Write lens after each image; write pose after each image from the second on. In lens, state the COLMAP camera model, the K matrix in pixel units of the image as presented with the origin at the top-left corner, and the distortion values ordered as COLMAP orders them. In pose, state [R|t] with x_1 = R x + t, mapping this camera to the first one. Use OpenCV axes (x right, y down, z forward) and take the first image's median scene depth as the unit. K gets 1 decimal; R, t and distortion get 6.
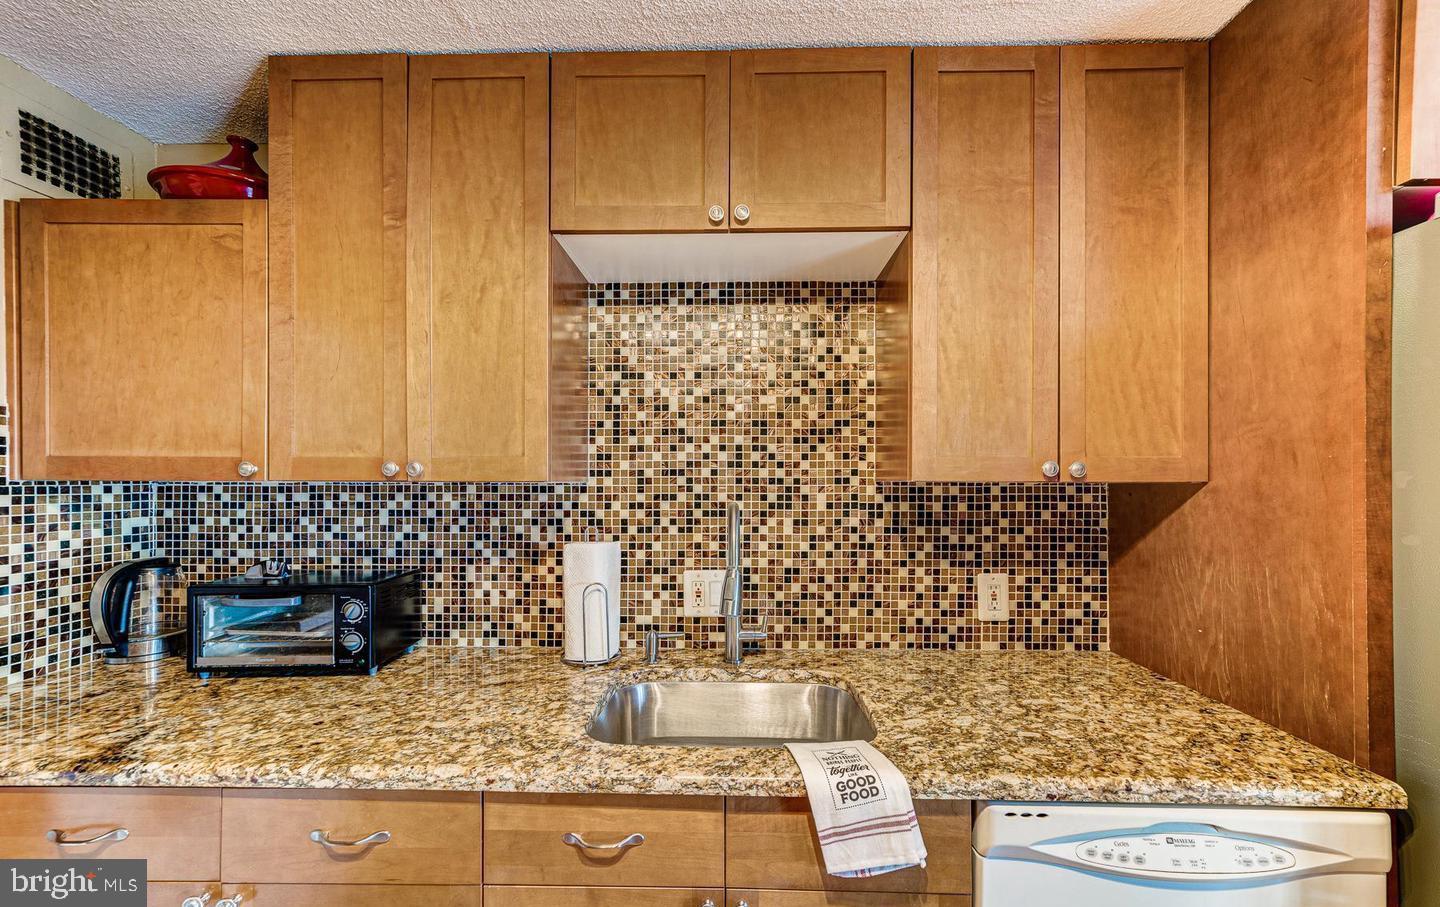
lens RADIAL K [[564.8, 0, 722.9], [0, 564.8, 483.3], [0, 0, 1]] dist [-0.015074, 0.010457]
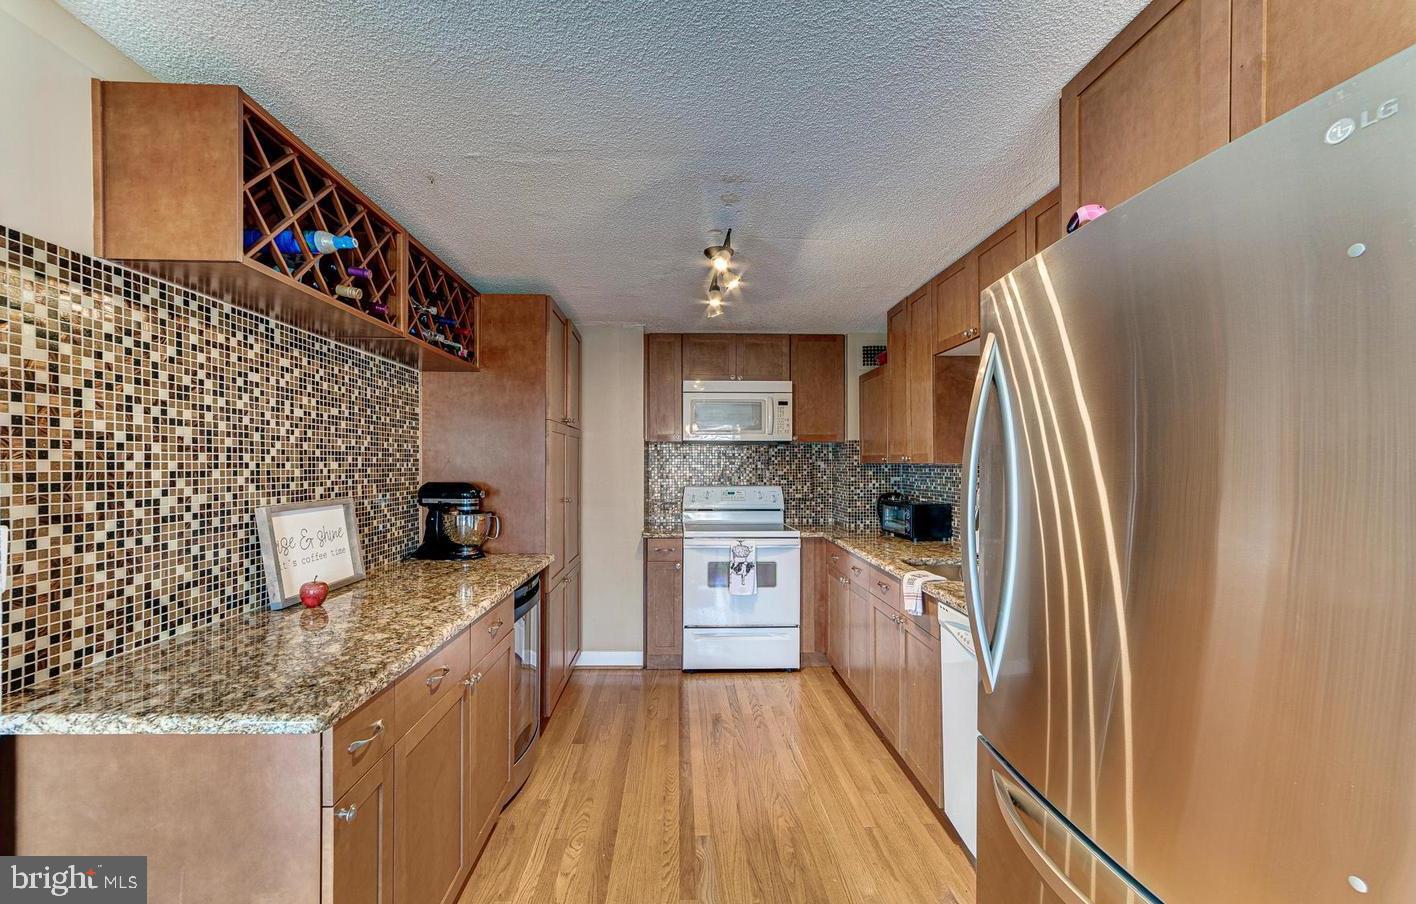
lens RADIAL K [[566.2, 0, 683.6], [0, 566.2, 463.9], [0, 0, 1]] dist [-0.010557, 0.008765]
pose [[0.027311, -0.000419, -0.999627, 1.607101], [0.002313, 0.999997, -0.000356, -0.001968], [0.999624, -0.002302, 0.027312, -0.073513]]
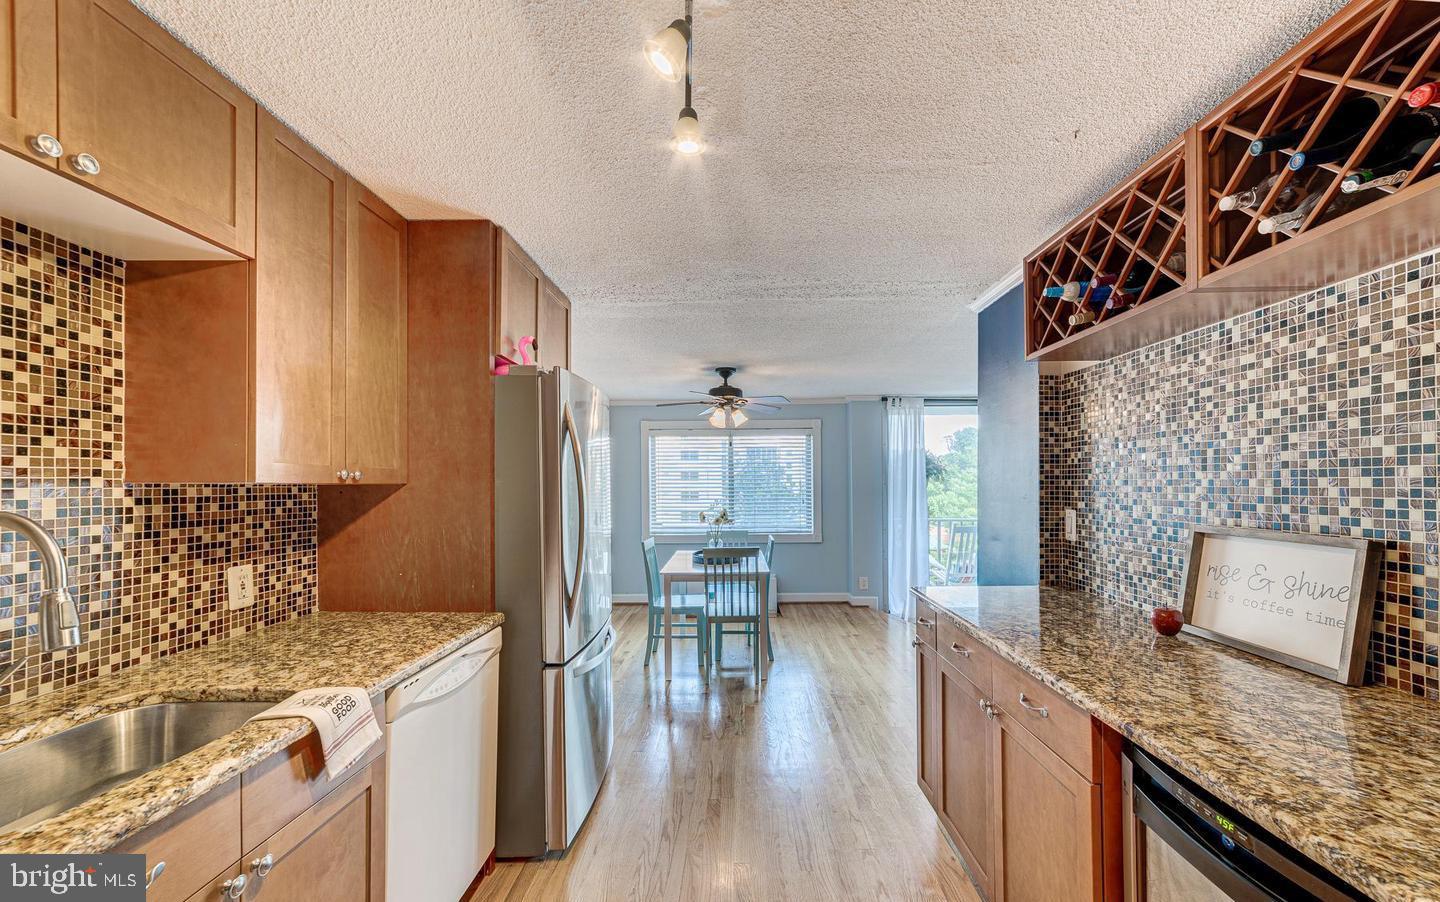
lens RADIAL K [[567.9, 0, 744.5], [0, 567.9, 480.8], [0, 0, 1]] dist [-0.003964, 0.006346]
pose [[-0.028717, 0.004200, 0.999579, -0.670546], [0.001715, 0.999990, -0.004153, -0.001559], [-0.999586, 0.001595, -0.028724, 0.034701]]
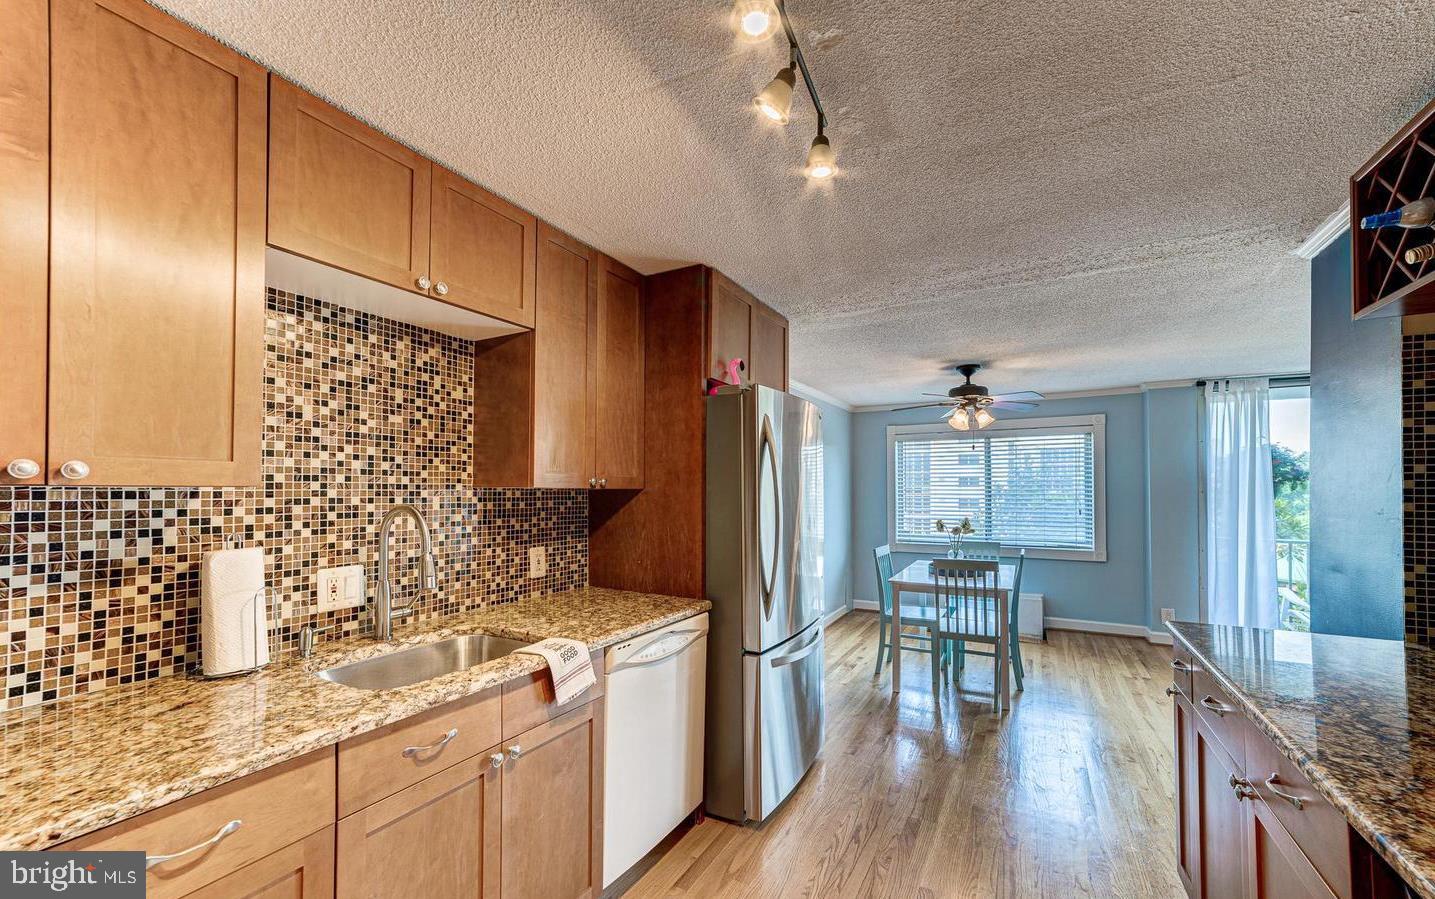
lens RADIAL K [[574.8, 0, 727.8], [0, 574.8, 483.2], [0, 0, 1]] dist [-0.010951, 0.011113]
pose [[0.453011, 0.011275, 0.891434, -0.692012], [-0.003834, 0.999935, -0.010699, -0.001173], [-0.891497, 0.001429, 0.453024, -0.184036]]
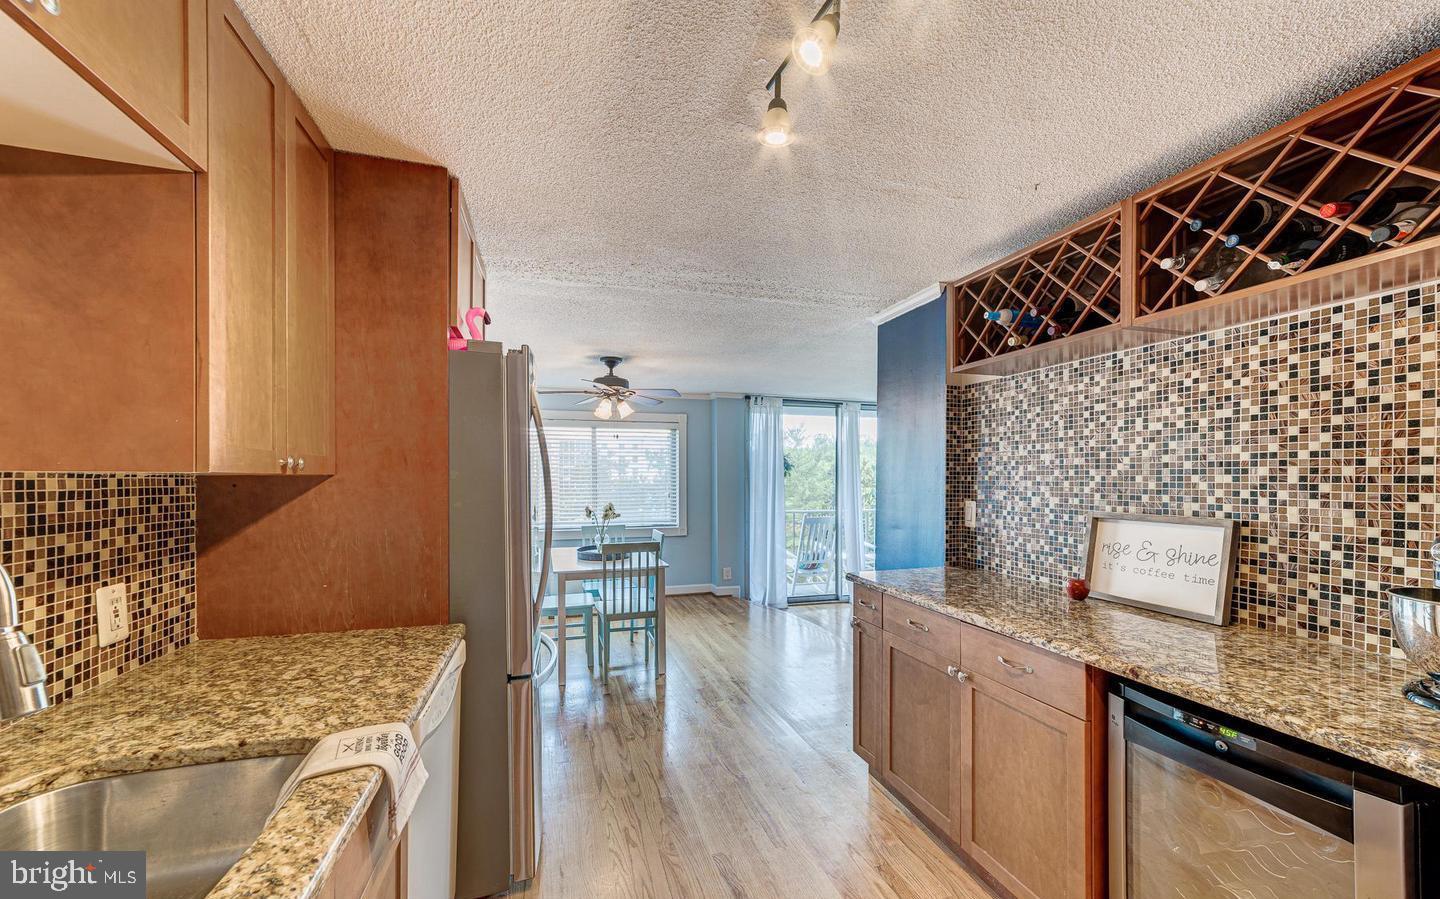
lens RADIAL K [[563.1, 0, 740.9], [0, 563.1, 481.6], [0, 0, 1]] dist [-0.000839, 0.005086]
pose [[-0.341878, -0.008096, 0.939709, -0.597020], [-0.004095, 0.999966, 0.007126, 0.000412], [-0.939735, -0.001412, -0.341900, 0.423335]]
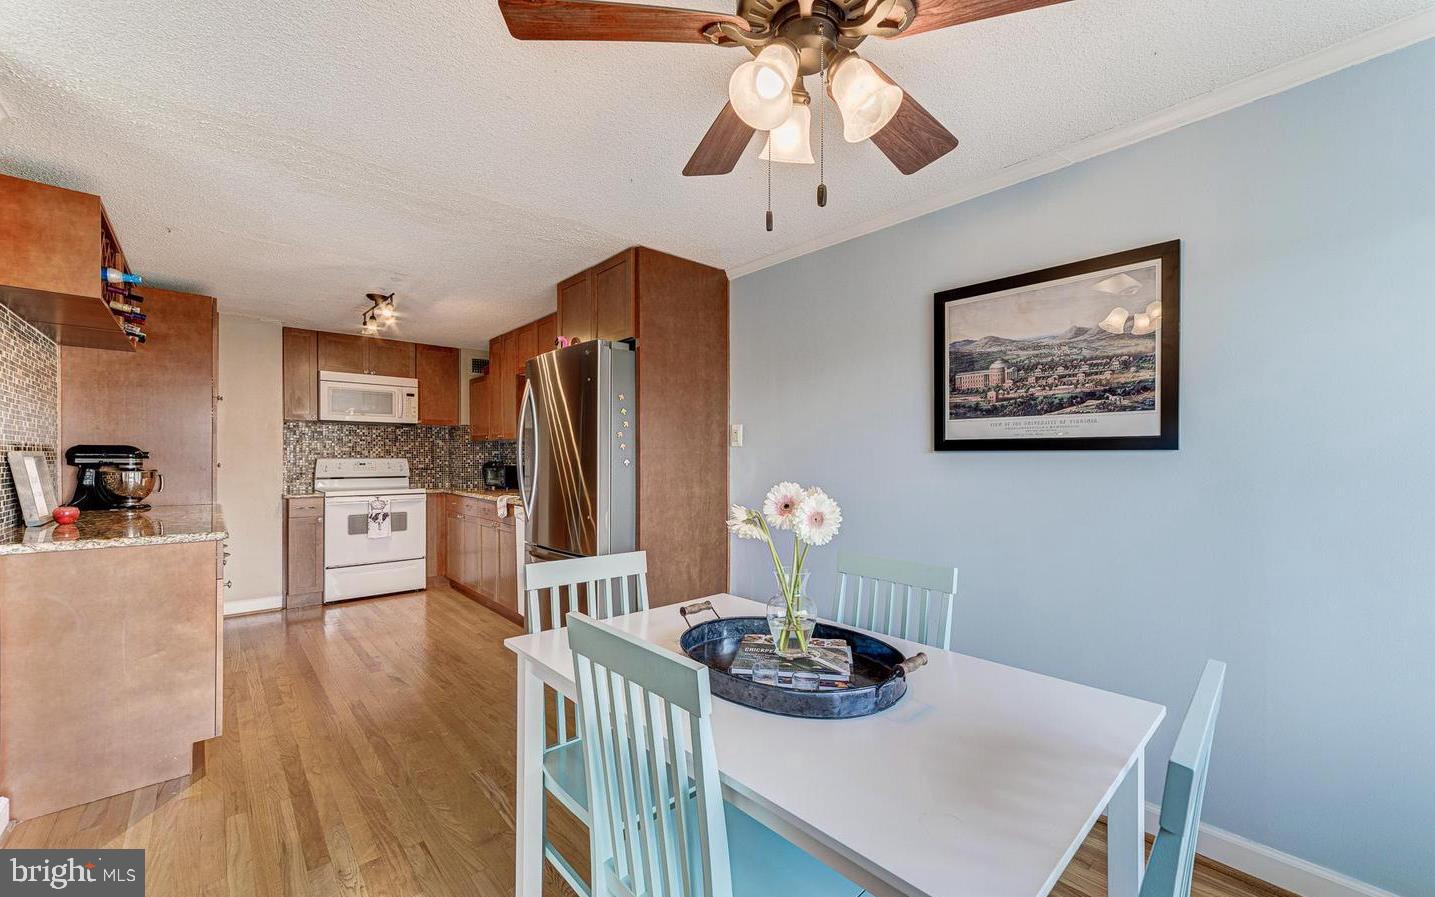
lens RADIAL K [[569.6, 0, 720.8], [0, 569.6, 461.2], [0, 0, 1]] dist [-0.017720, 0.010806]
pose [[0.684105, 0.006396, -0.729355, 2.870142], [0.000464, 0.999958, 0.009204, 0.094938], [0.729383, -0.006635, 0.684073, -0.542730]]
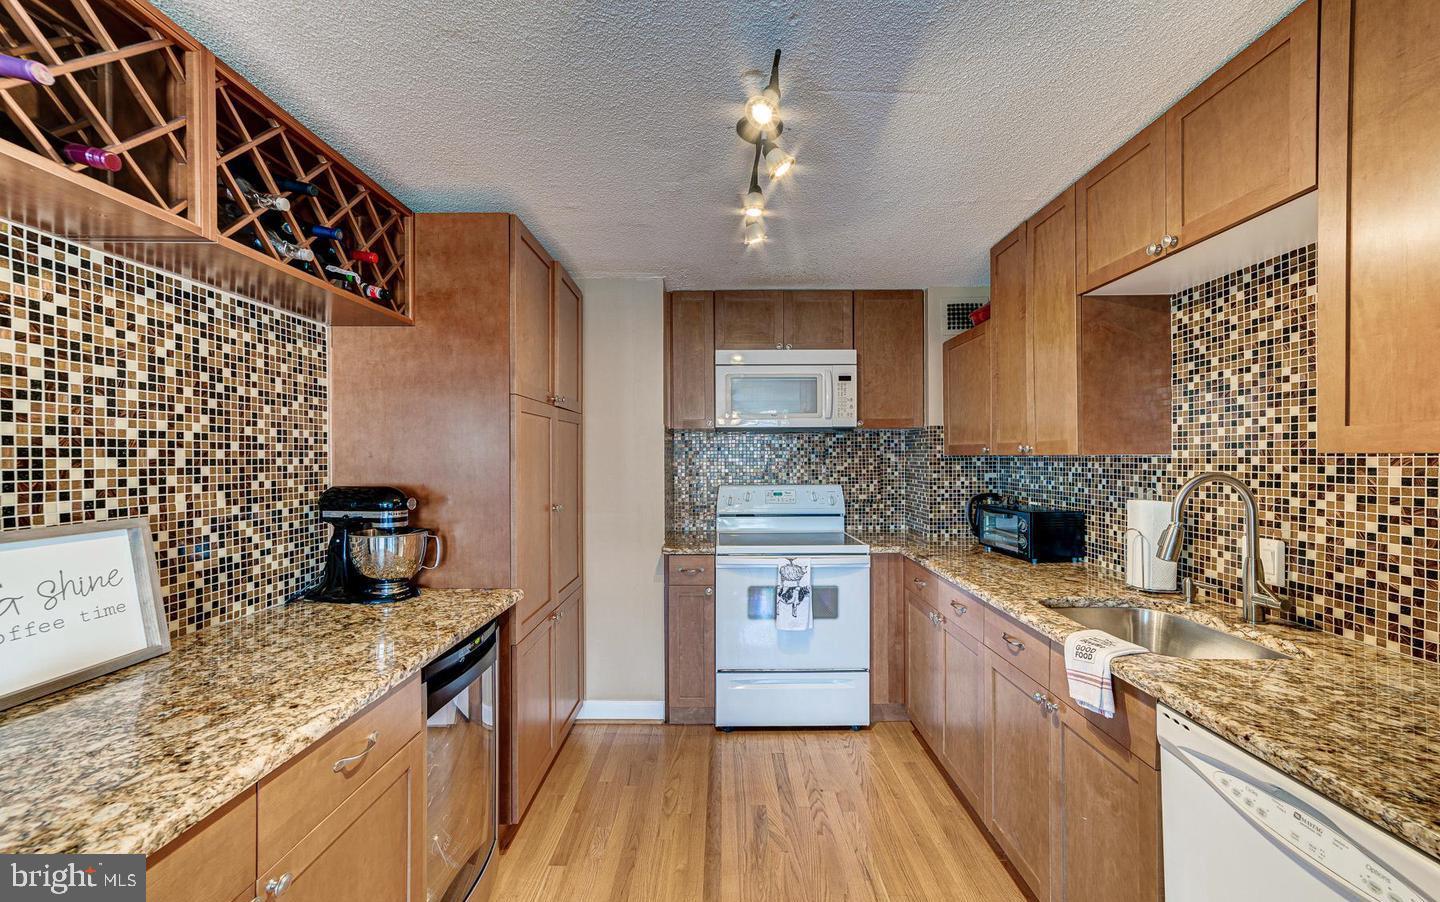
lens RADIAL K [[568.3, 0, 716.7], [0, 568.3, 458.8], [0, 0, 1]] dist [0.000527, 0.006726]
pose [[0.008105, 0.002656, -0.999964, 1.029379], [0.007078, 0.999971, 0.002713, -0.003402], [0.999942, -0.007100, 0.008086, -0.017739]]
